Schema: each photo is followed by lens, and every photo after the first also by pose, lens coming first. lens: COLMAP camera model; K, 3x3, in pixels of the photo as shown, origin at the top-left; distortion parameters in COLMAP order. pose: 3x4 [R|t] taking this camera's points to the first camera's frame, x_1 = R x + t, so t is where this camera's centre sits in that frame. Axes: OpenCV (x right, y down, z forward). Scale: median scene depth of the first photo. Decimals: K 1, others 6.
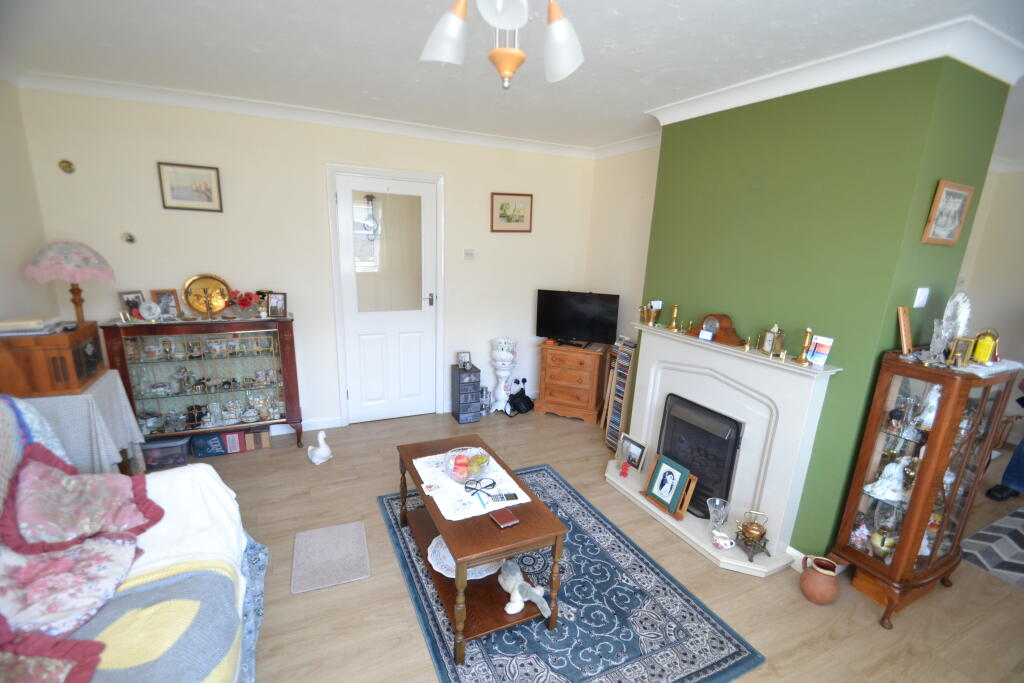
lens RADIAL K [[454.8, 0, 507.5], [0, 454.8, 361.5], [0, 0, 1]] dist [-0.011655, -0.000187]
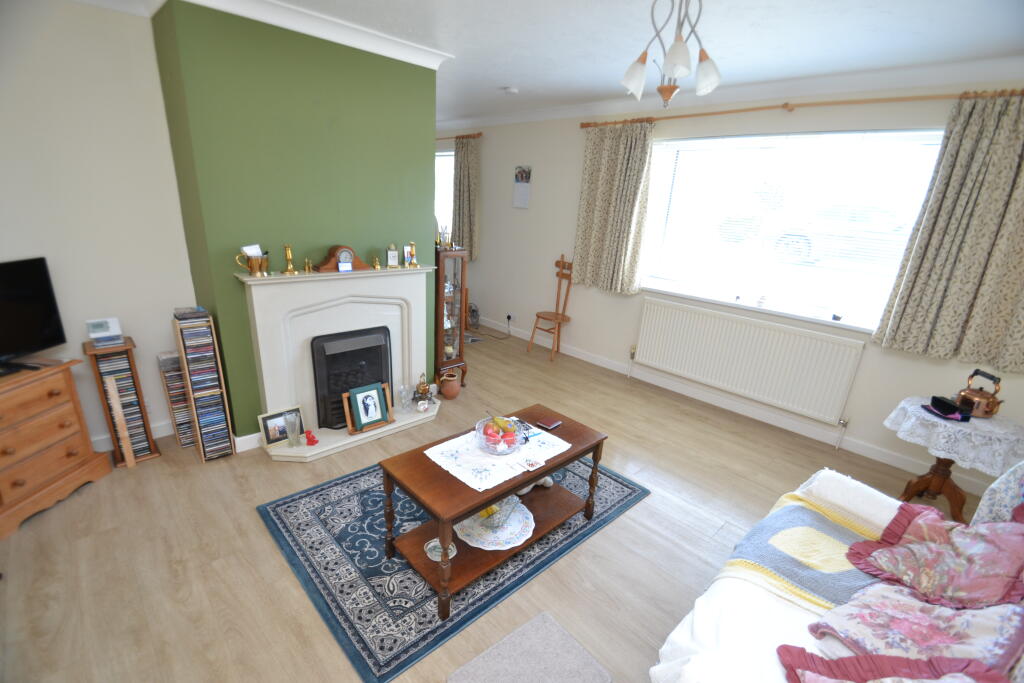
lens RADIAL K [[454.8, 0, 507.5], [0, 454.8, 361.5], [0, 0, 1]] dist [-0.011655, -0.000187]
pose [[-0.305080, -0.375206, 0.875298, -0.640941], [0.170328, 0.882797, 0.437788, -0.240404], [-0.936971, 0.282648, -0.205415, 0.837374]]
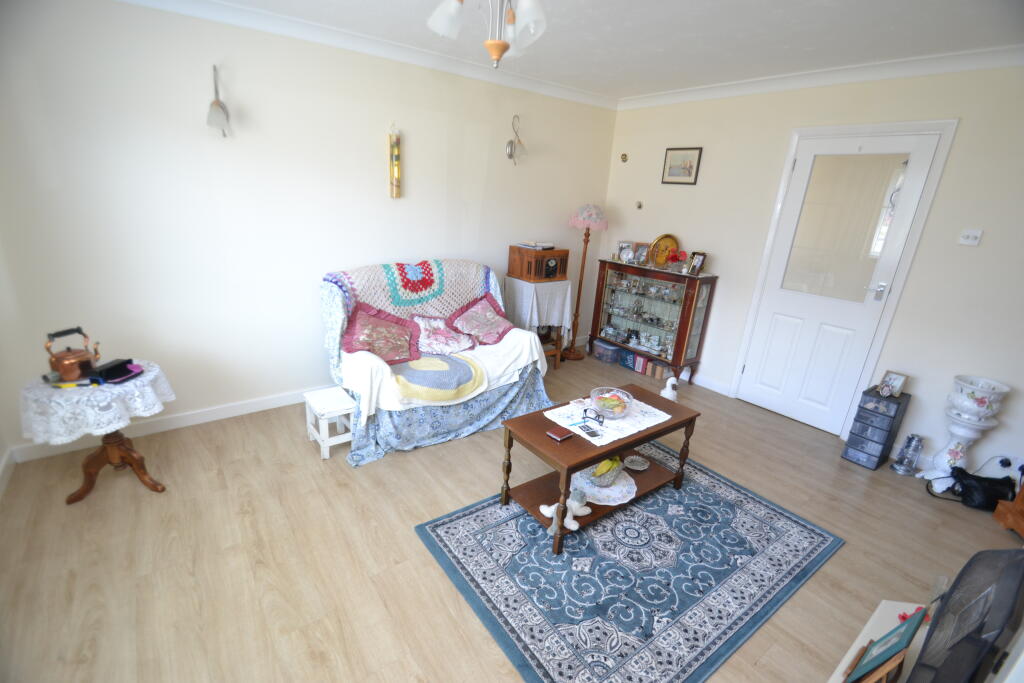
lens RADIAL K [[468.9, 0, 513.1], [0, 468.9, 356.8], [0, 0, 1]] dist [0.024954, -0.000088]
pose [[0.200497, 0.300245, -0.932552, 0.673249], [-0.300383, 0.924874, 0.233191, -0.054542], [0.932508, 0.233369, 0.275623, 0.328147]]
